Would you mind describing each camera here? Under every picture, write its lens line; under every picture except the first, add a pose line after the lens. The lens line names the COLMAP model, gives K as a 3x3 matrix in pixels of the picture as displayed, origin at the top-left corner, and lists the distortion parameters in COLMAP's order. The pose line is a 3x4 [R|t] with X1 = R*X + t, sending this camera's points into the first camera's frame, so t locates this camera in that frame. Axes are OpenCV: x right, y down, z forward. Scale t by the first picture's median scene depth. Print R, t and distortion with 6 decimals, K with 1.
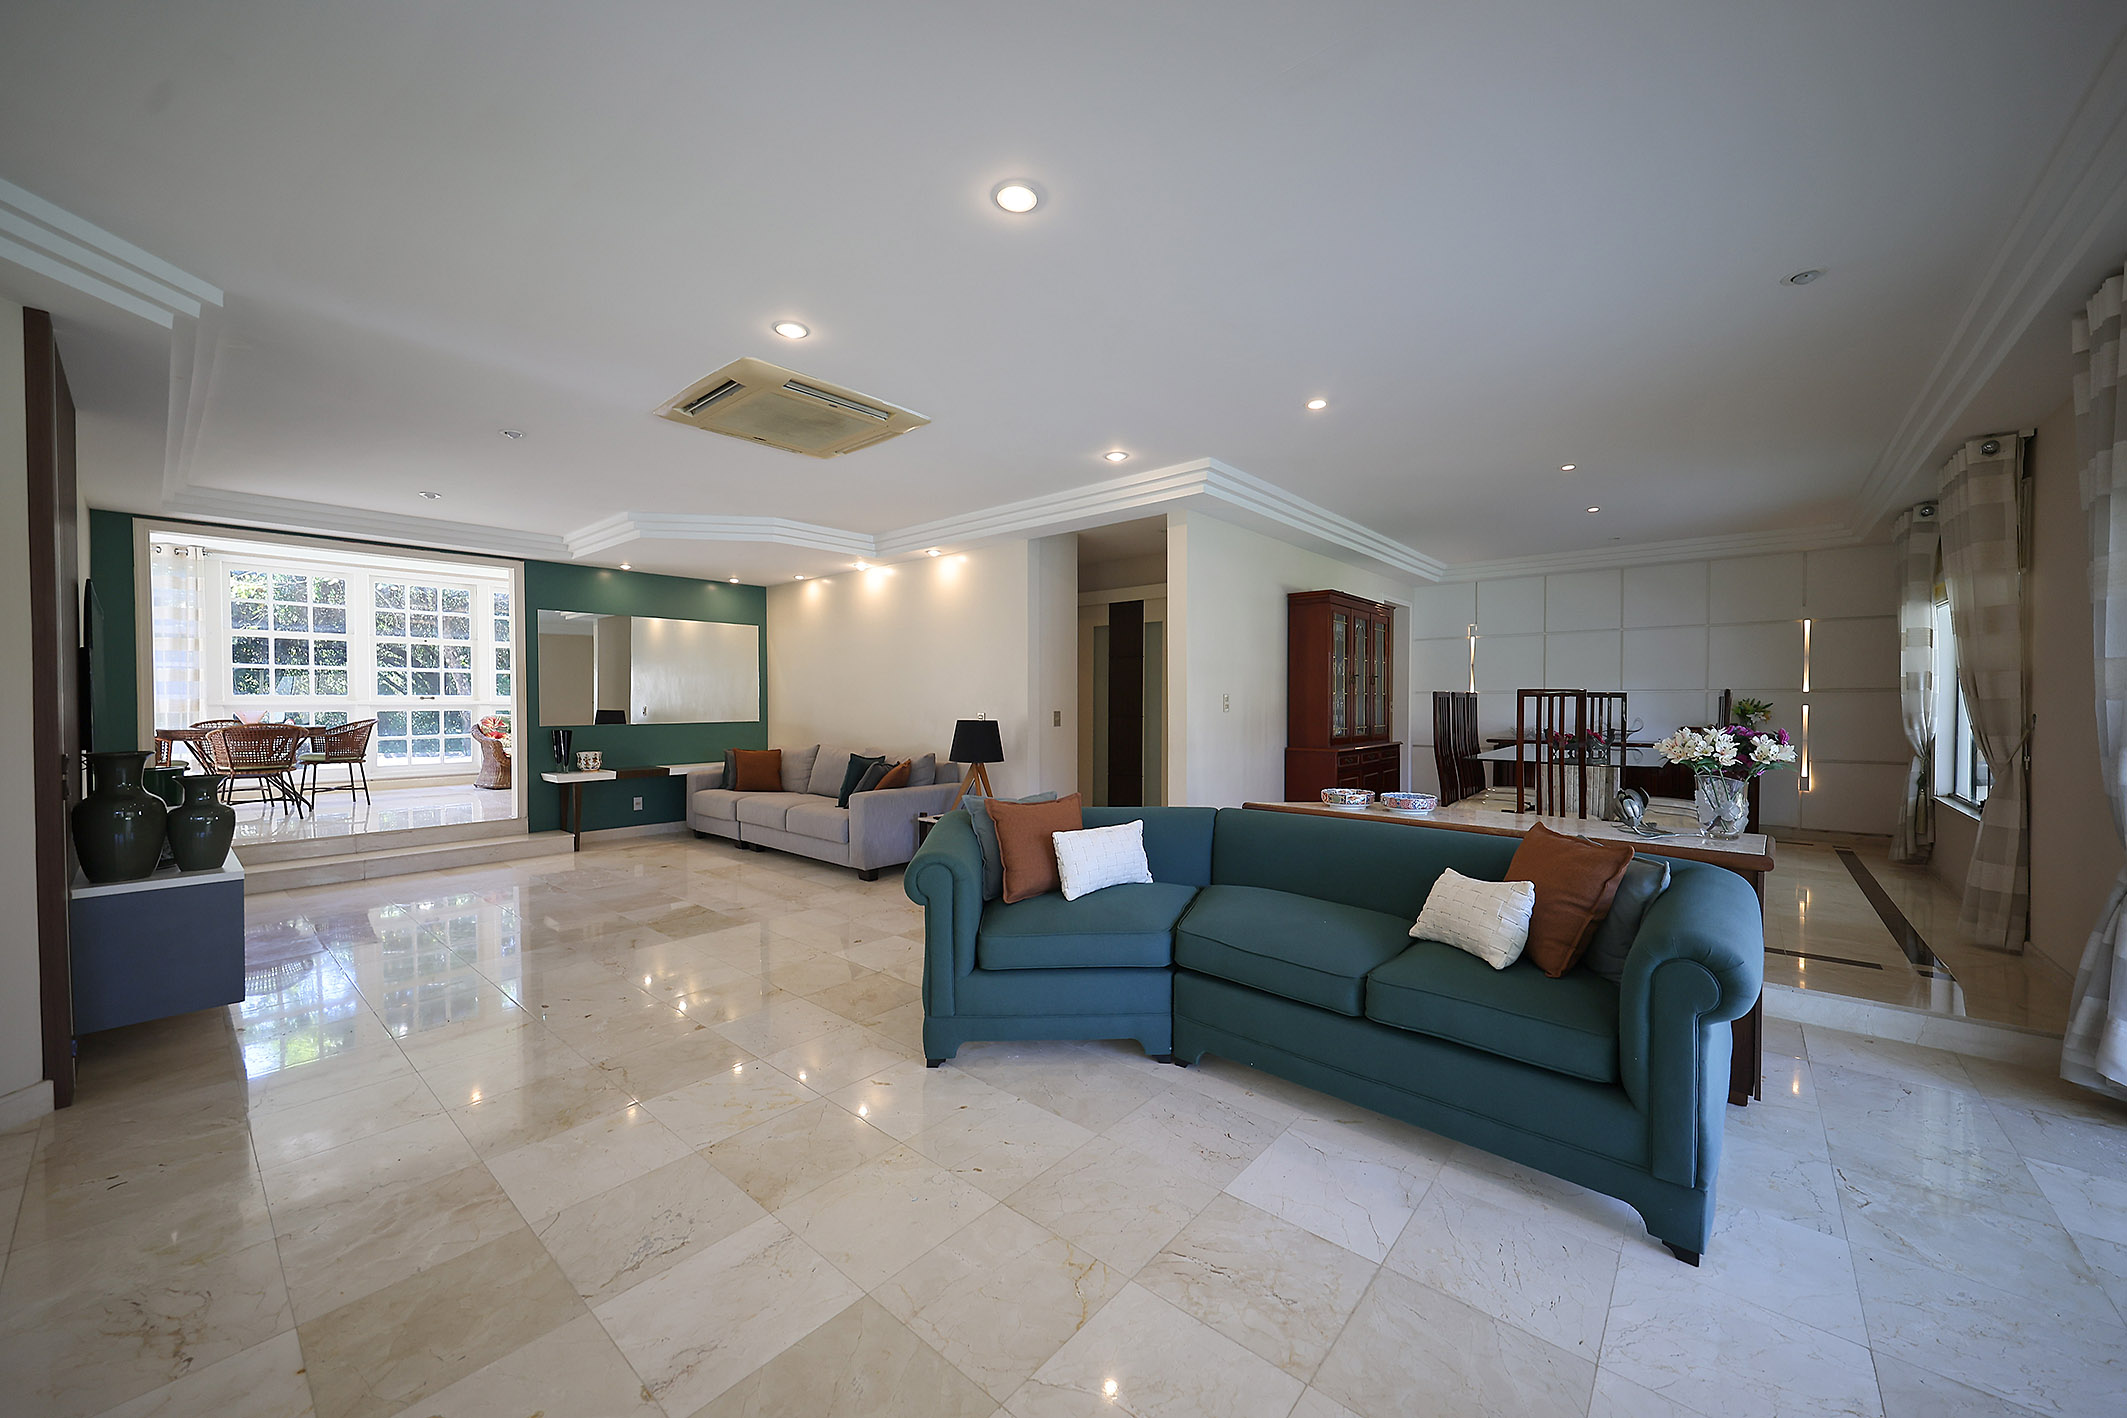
lens RADIAL K [[779.9, 0, 1064.0], [0, 779.9, 712.2], [0, 0, 1]] dist [0.002123, 0.000047]
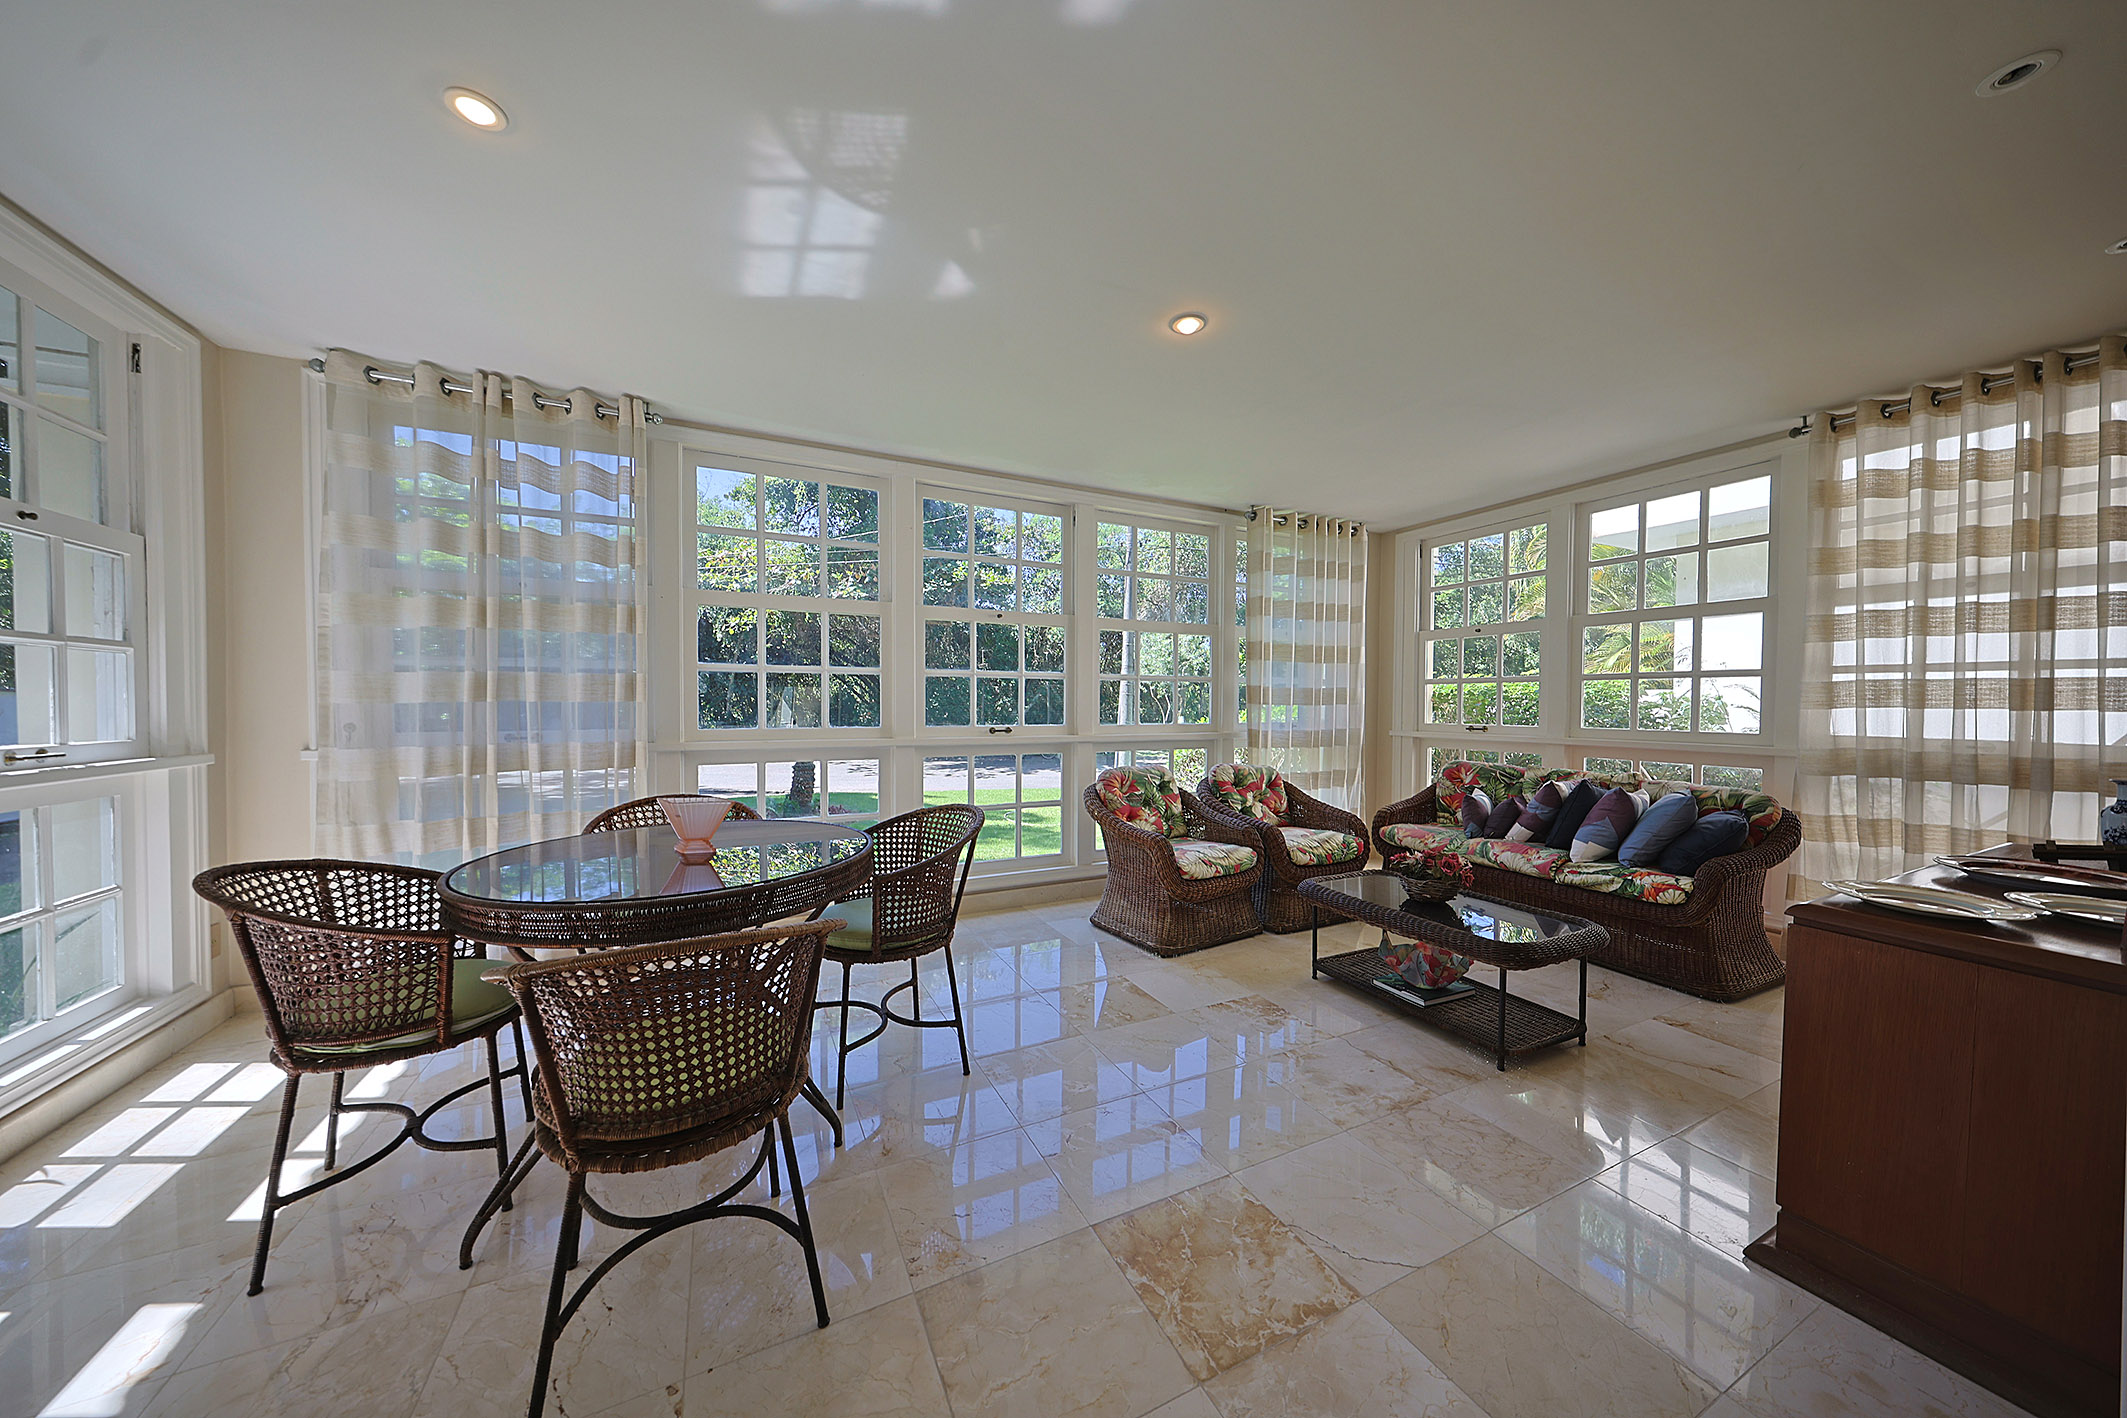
lens RADIAL K [[679.7, 0, 1063.5], [0, 679.7, 709.0], [0, 0, 1]] dist [0.000526, 0.000016]
pose [[0.922214, 0.005636, -0.386640, -0.830686], [-0.009583, 0.999920, -0.008281, -0.038670], [0.386562, 0.011342, 0.922194, 0.839557]]
